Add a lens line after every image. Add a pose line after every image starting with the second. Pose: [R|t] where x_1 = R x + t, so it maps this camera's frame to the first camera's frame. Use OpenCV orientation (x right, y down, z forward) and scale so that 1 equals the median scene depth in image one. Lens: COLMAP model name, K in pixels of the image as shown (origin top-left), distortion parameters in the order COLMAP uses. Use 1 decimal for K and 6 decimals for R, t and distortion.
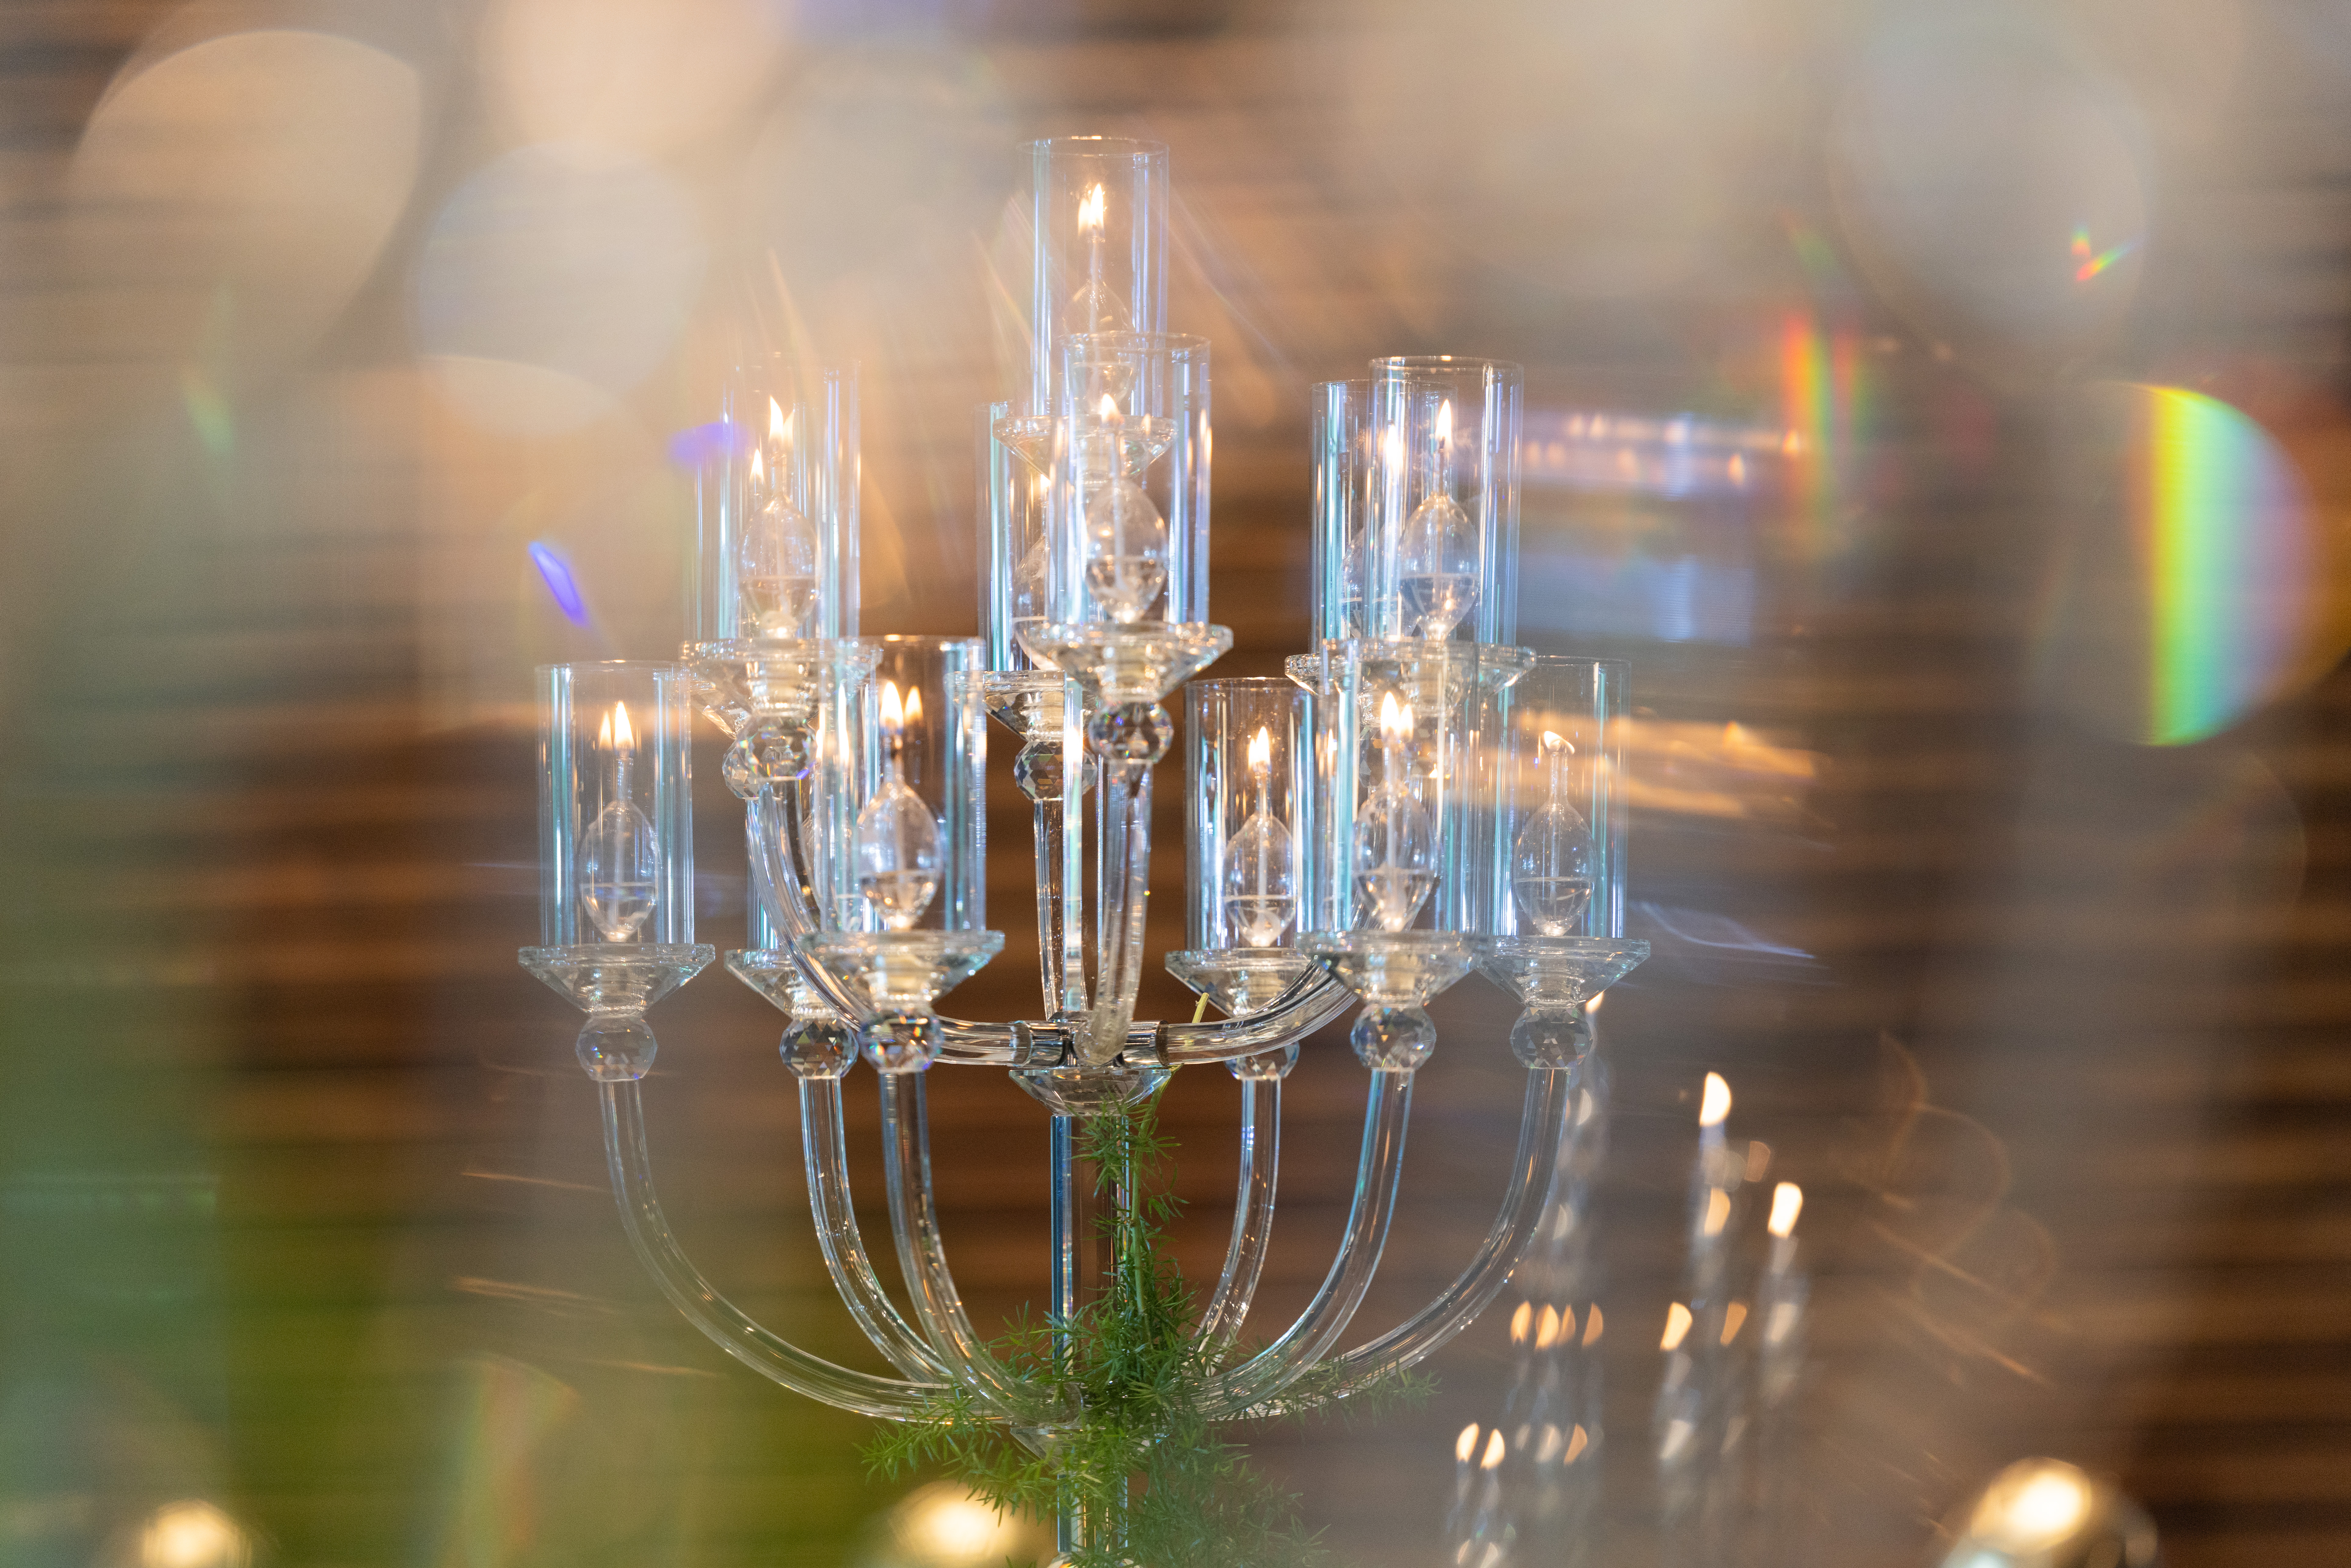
lens RADIAL K [[11165.6, 0, 1175.5], [0, 11165.6, 784.0], [0, 0, 1]] dist [0.153694, -5.789641]
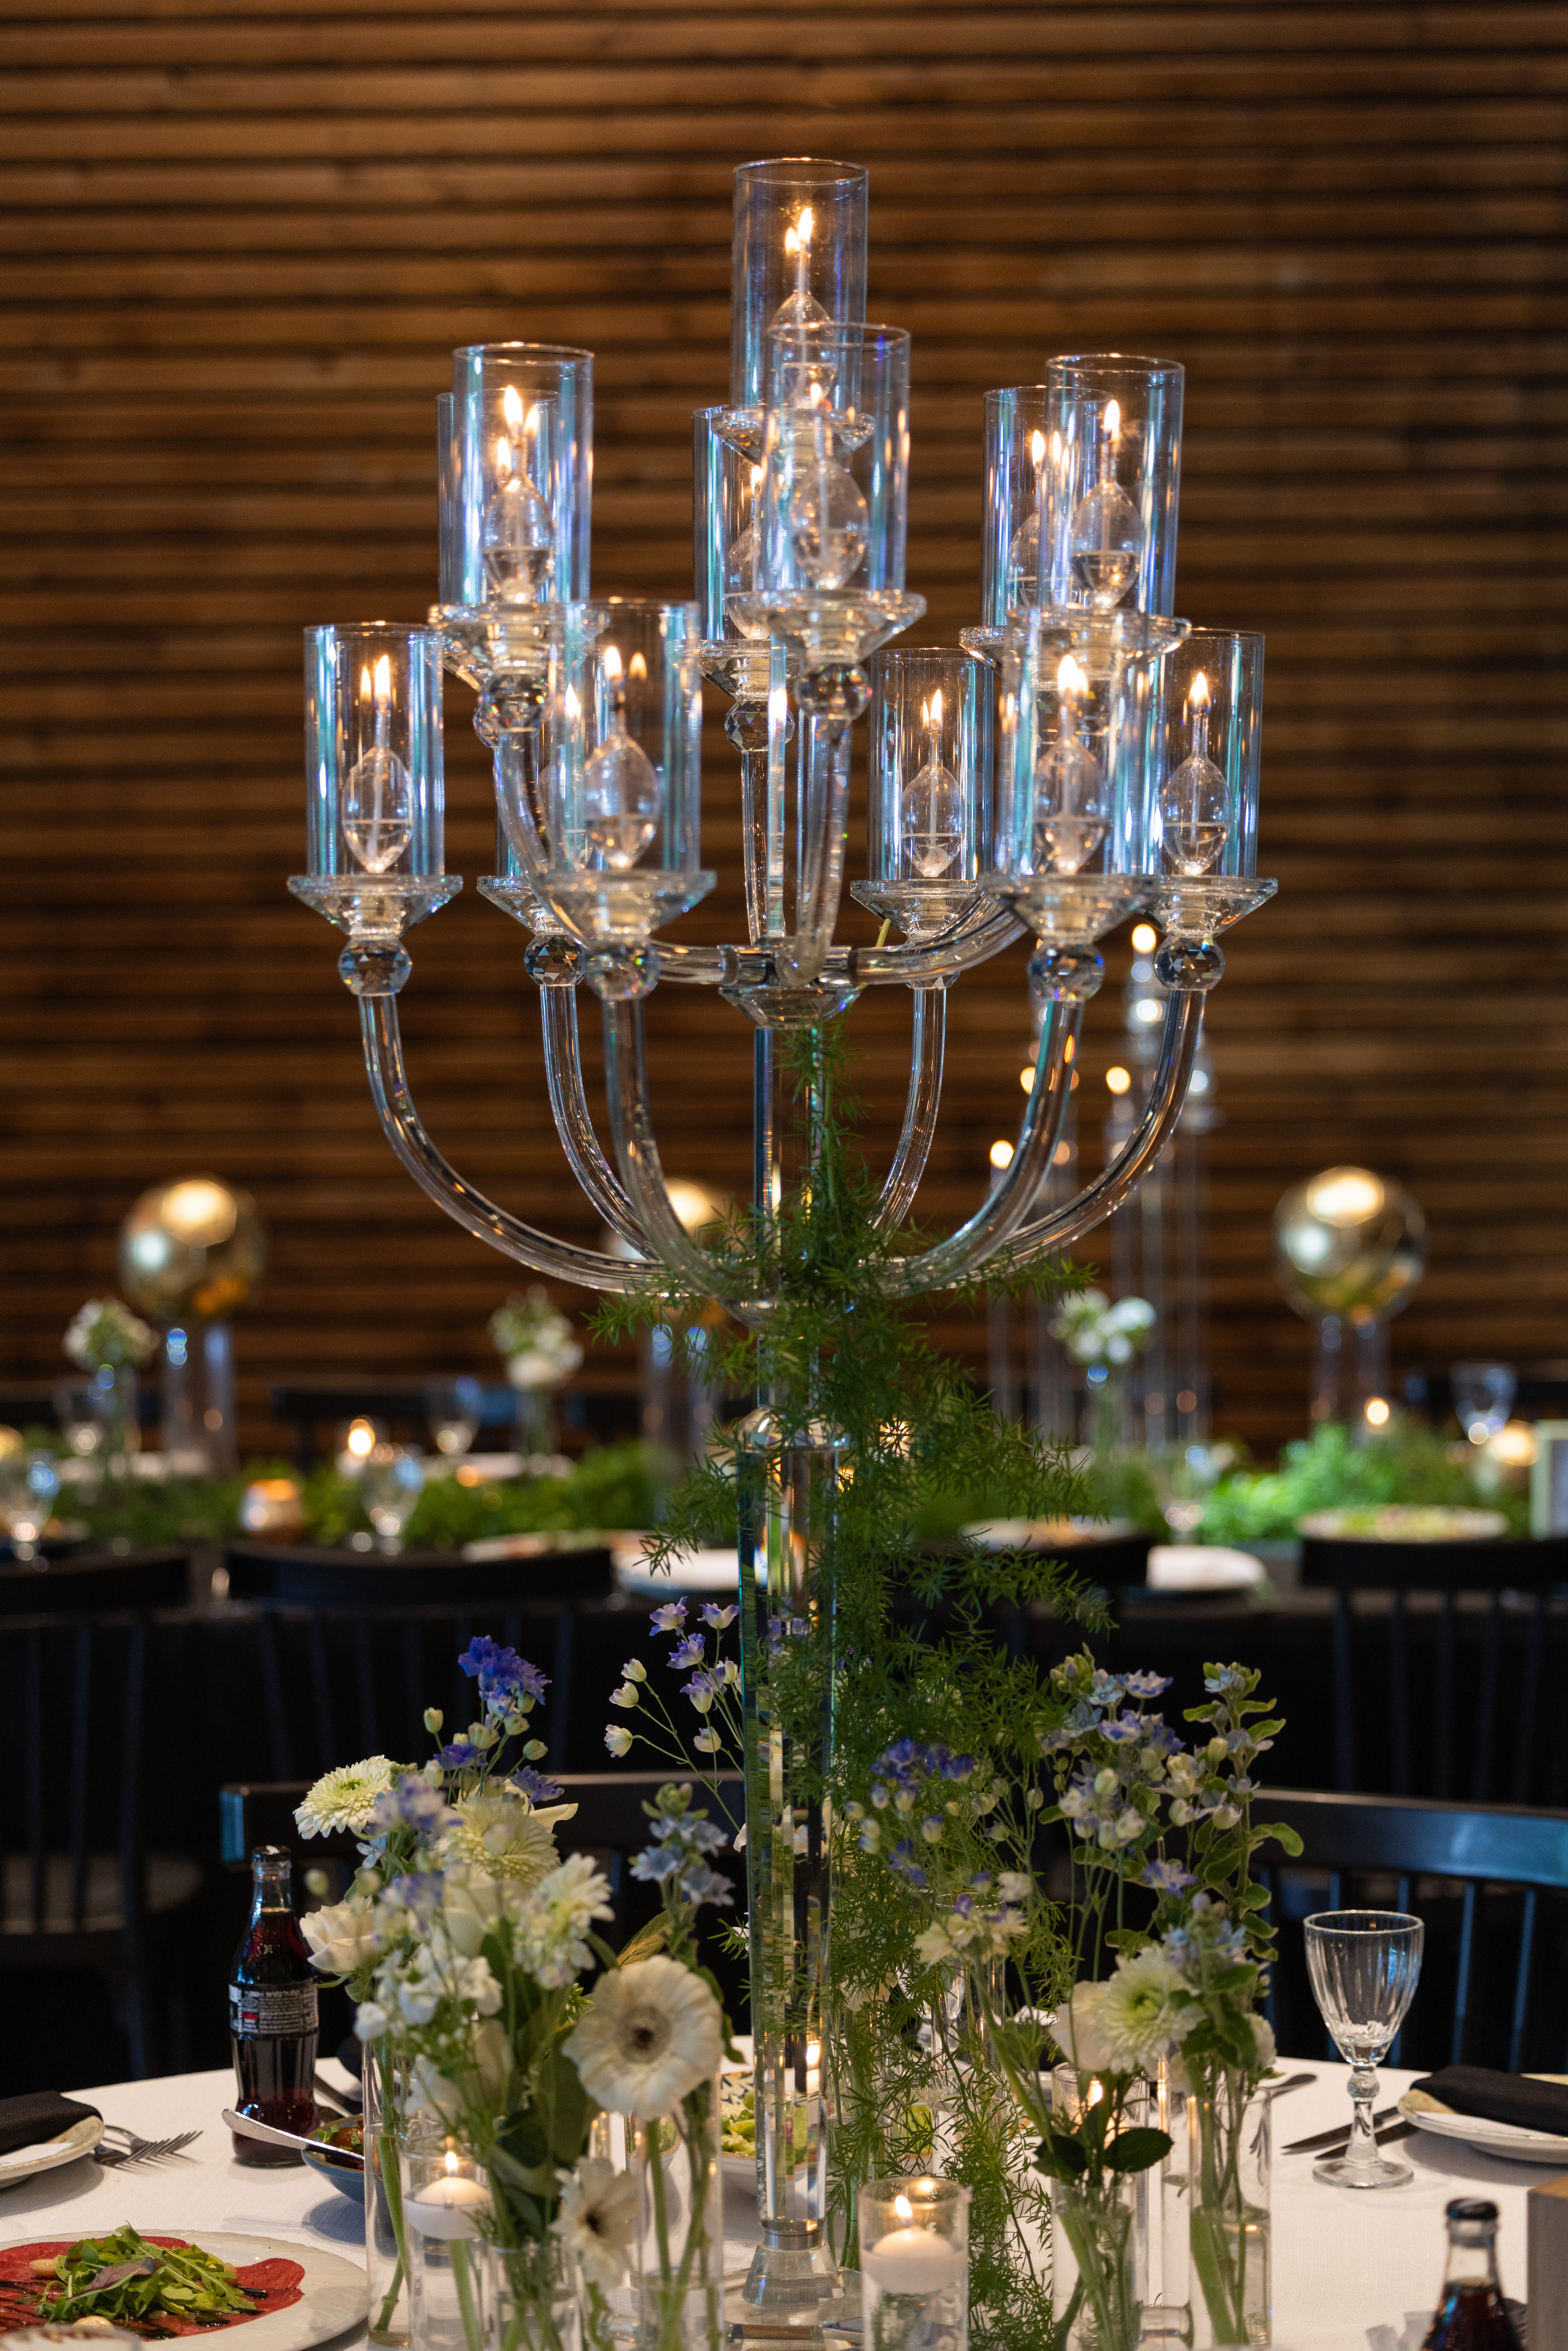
lens RADIAL K [[4024.0, 0, 731.6], [0, 4024.0, 1176.9], [0, 0, 1]] dist [0.042684, 0.036698]
pose [[0.999907, 0.011230, -0.007752, -0.010212], [-0.010326, 0.994086, 0.108100, 0.000226], [0.008920, -0.108010, 0.994110, 0.590530]]
